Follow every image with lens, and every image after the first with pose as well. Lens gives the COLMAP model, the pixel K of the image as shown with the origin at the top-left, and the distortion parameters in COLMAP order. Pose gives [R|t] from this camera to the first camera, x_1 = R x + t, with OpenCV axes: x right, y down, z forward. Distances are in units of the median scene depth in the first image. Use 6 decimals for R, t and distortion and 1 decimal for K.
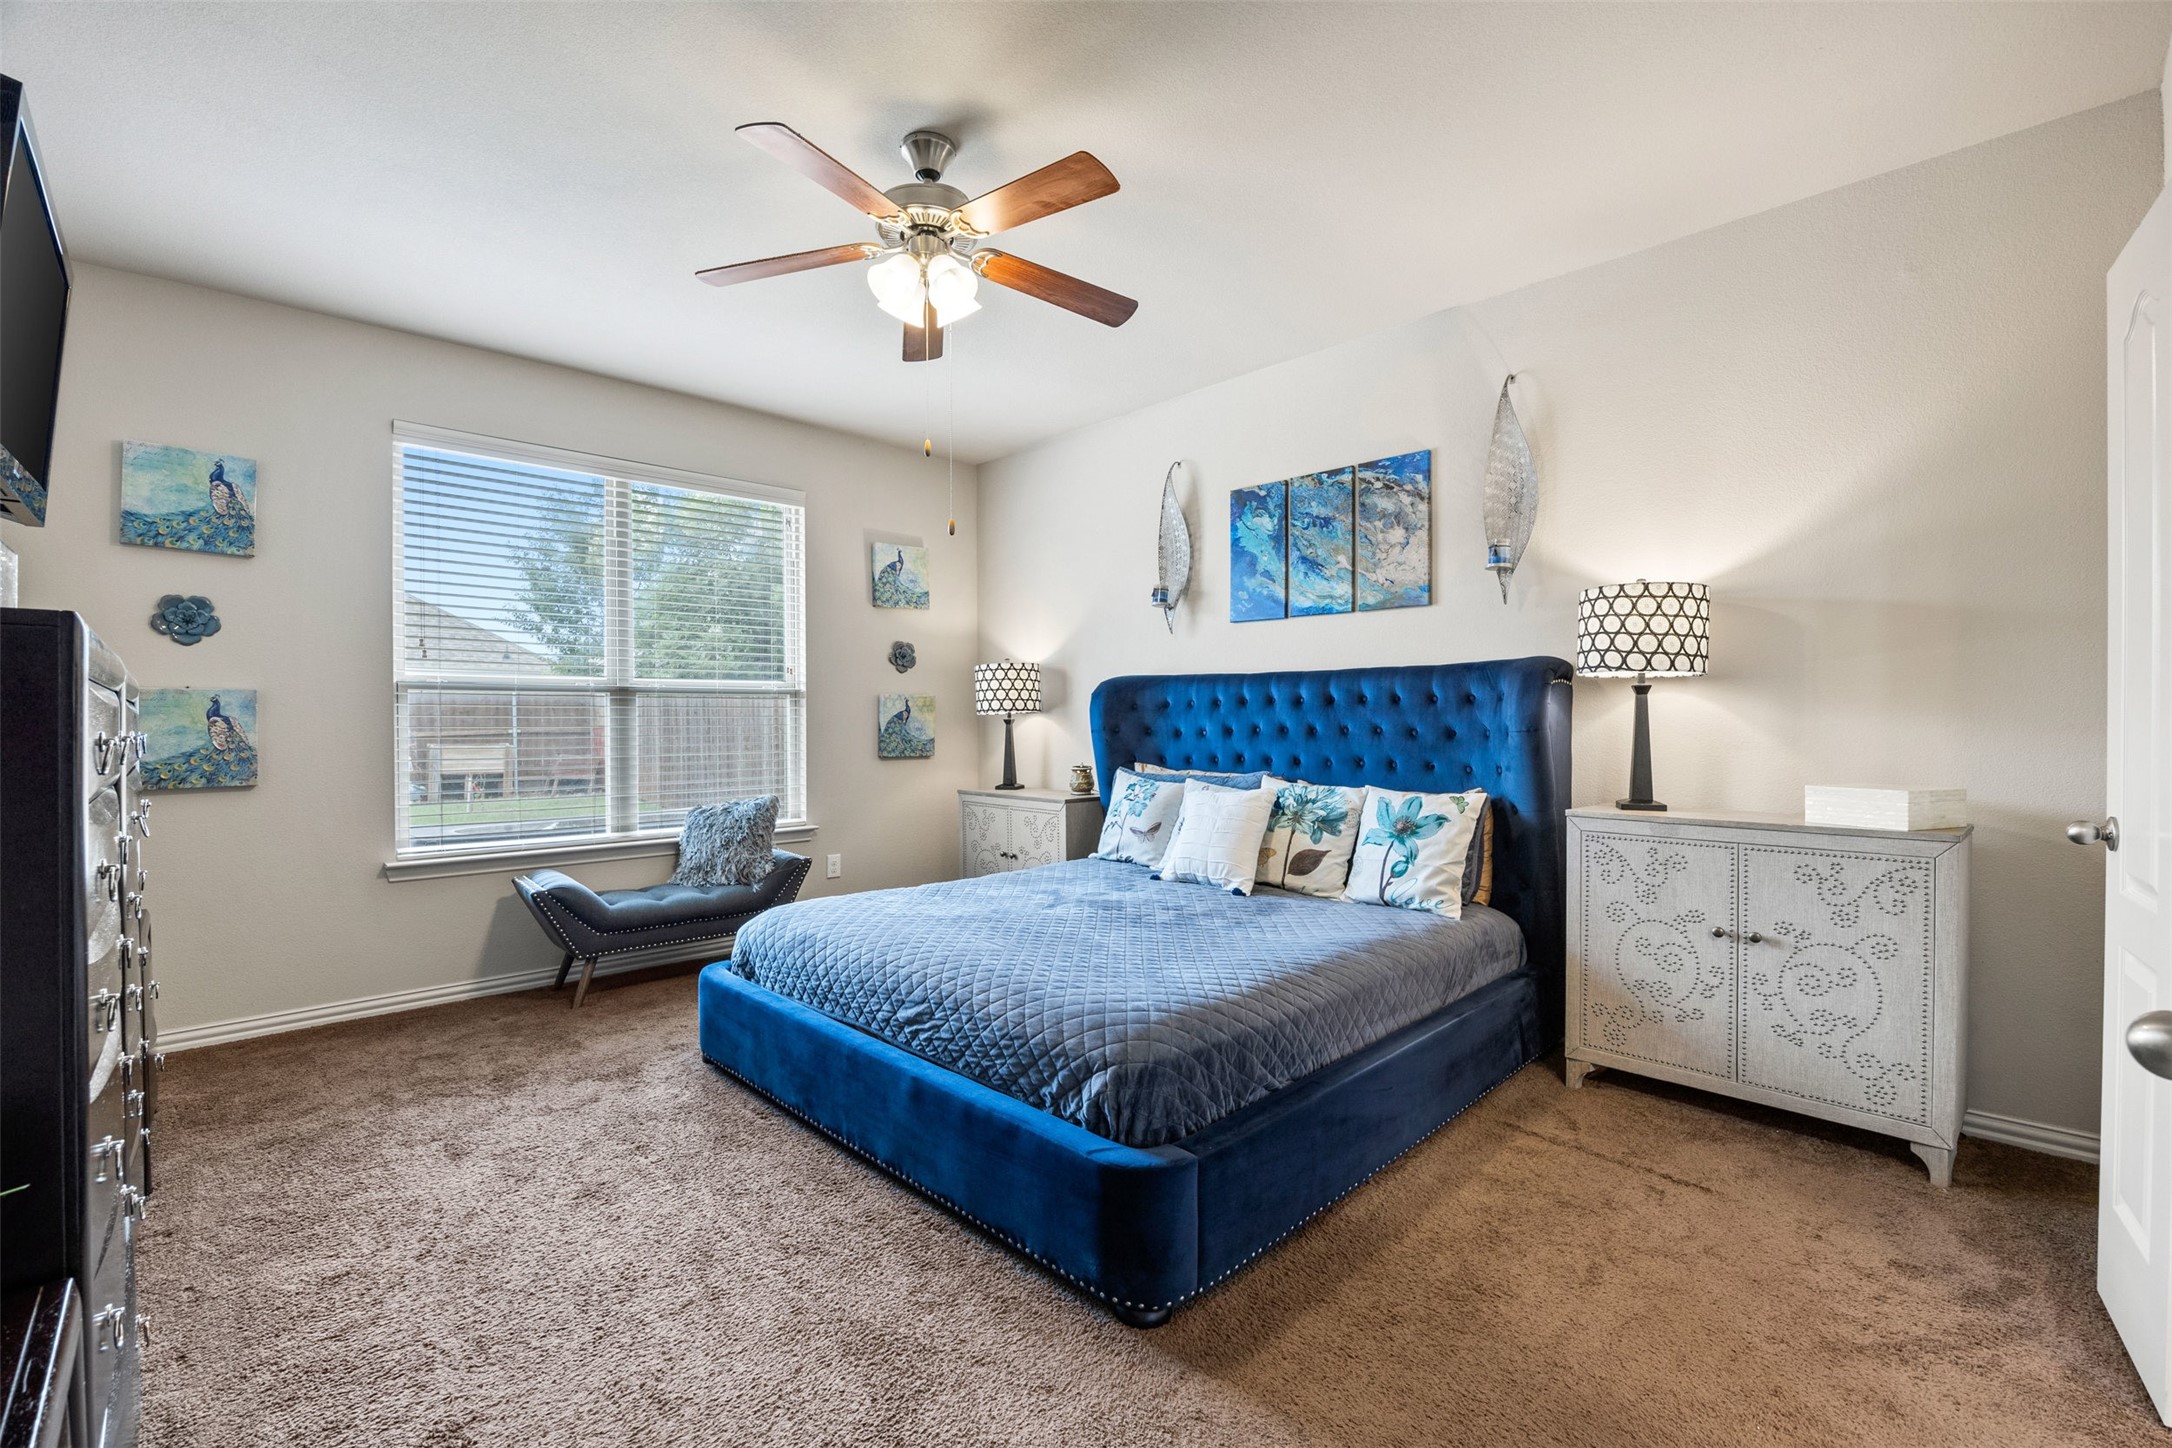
lens RADIAL K [[929.1, 0, 1079.9], [0, 929.1, 720.0], [0, 0, 1]] dist [-0.000703, 0.000013]
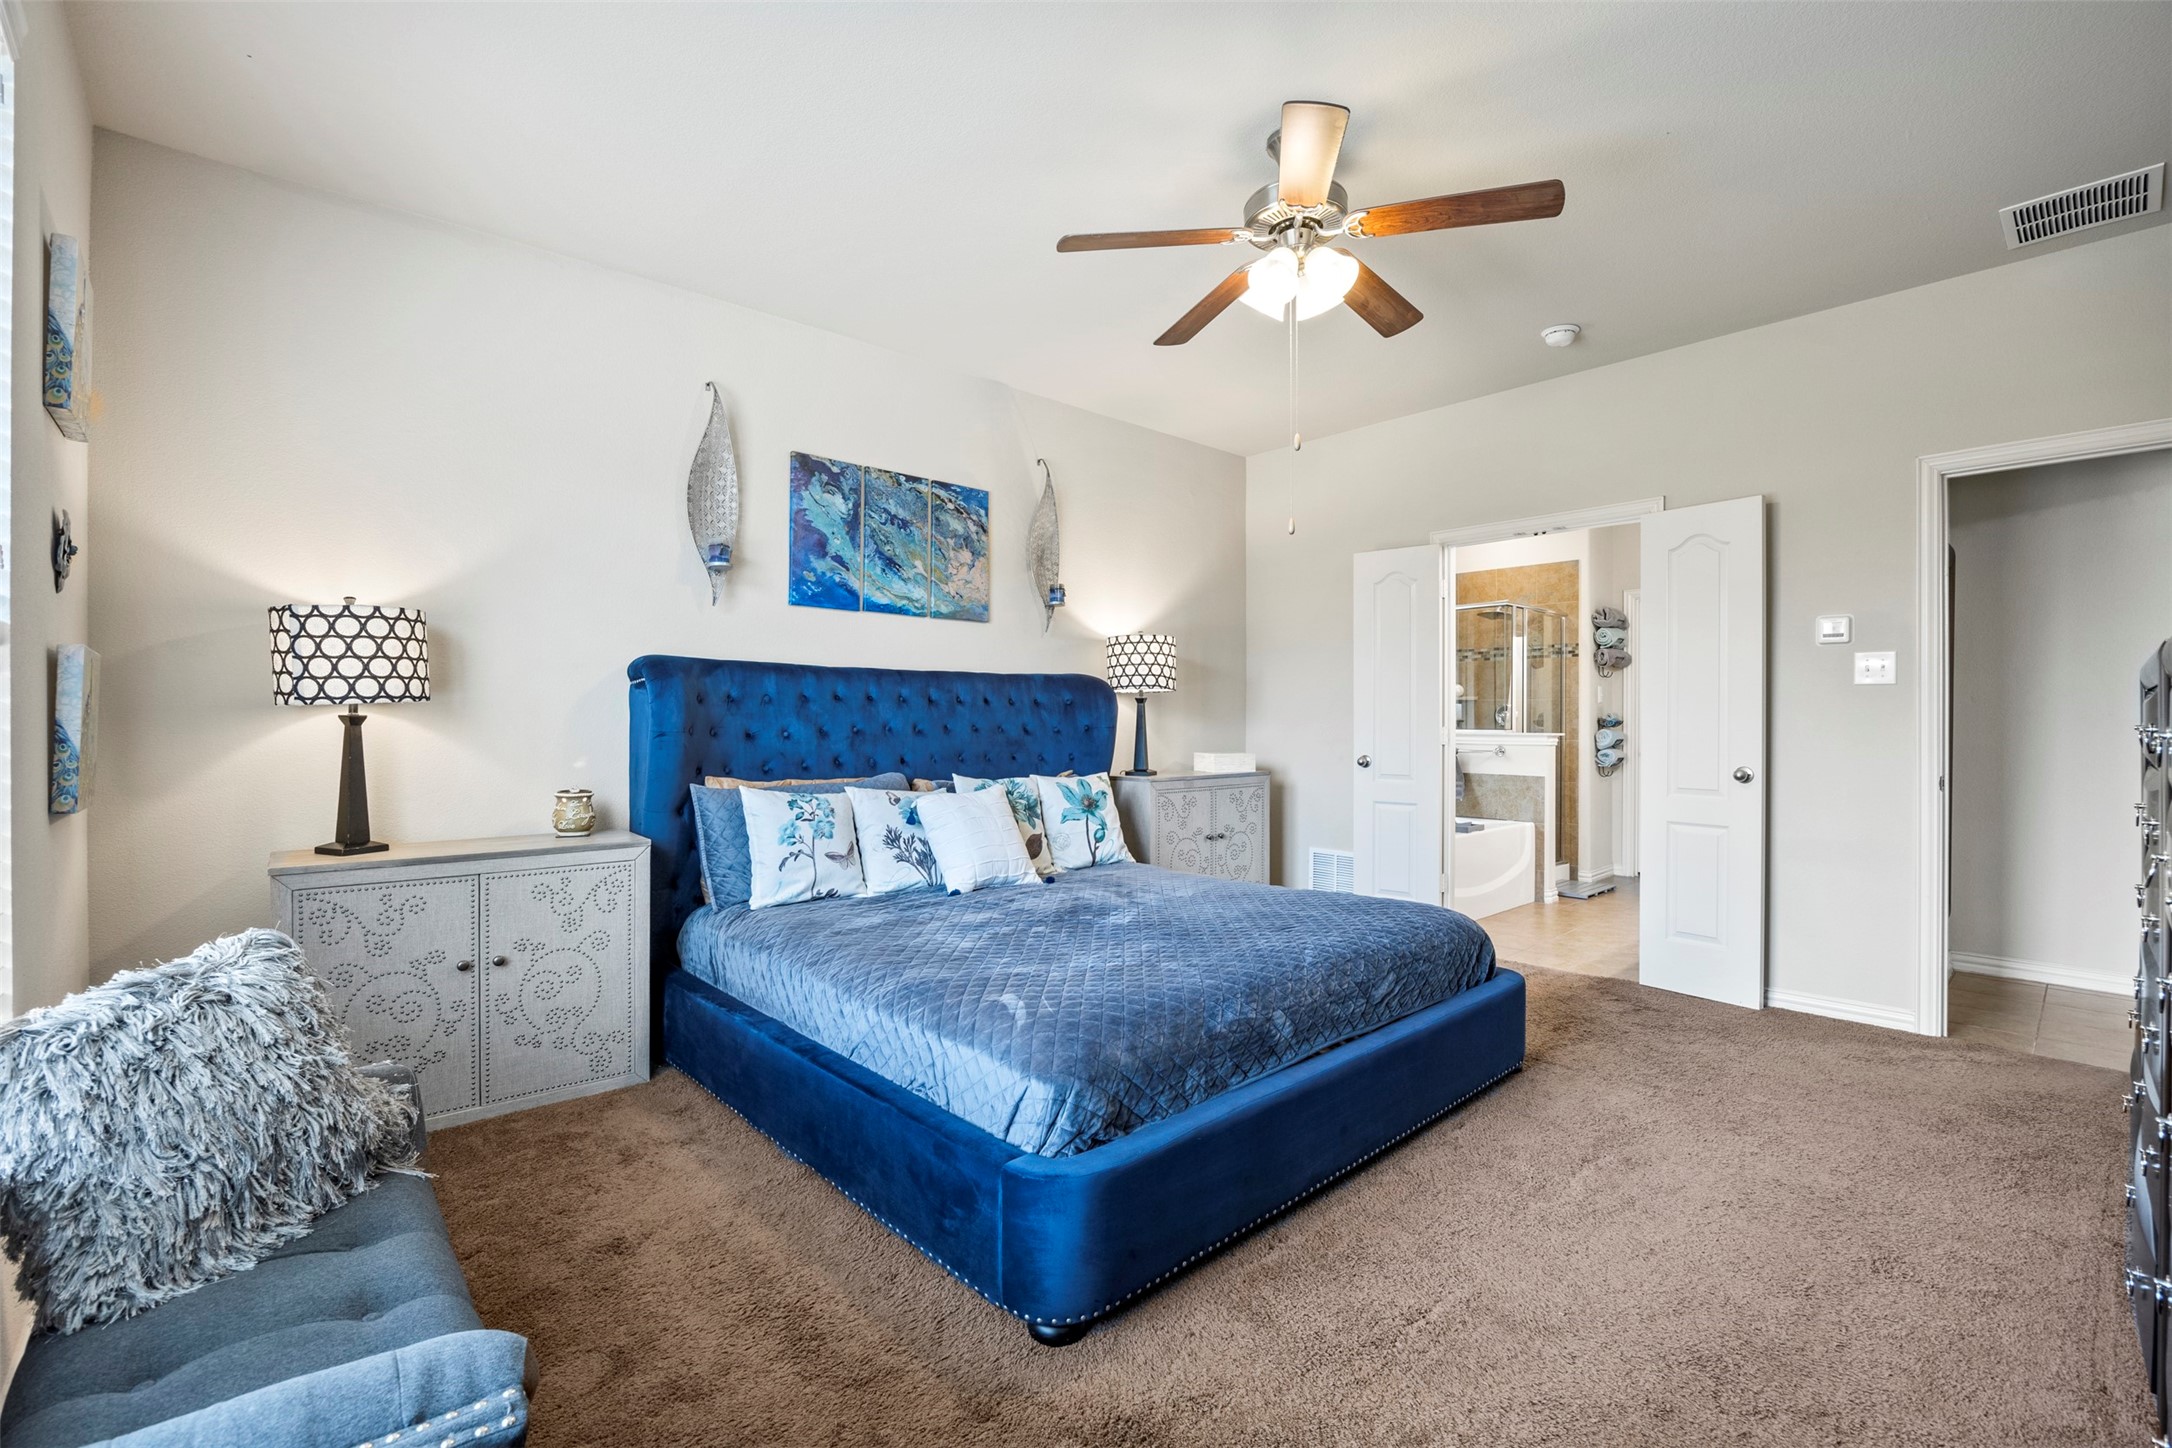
lens RADIAL K [[929.1, 0, 1079.7], [0, 929.1, 732.7], [0, 0, 1]] dist [-0.000703, 0.000013]
pose [[0.045664, 0.015617, 0.998835, -0.713357], [0.024429, 0.999561, -0.016745, 0.034009], [-0.998658, 0.025165, 0.045263, 0.752970]]
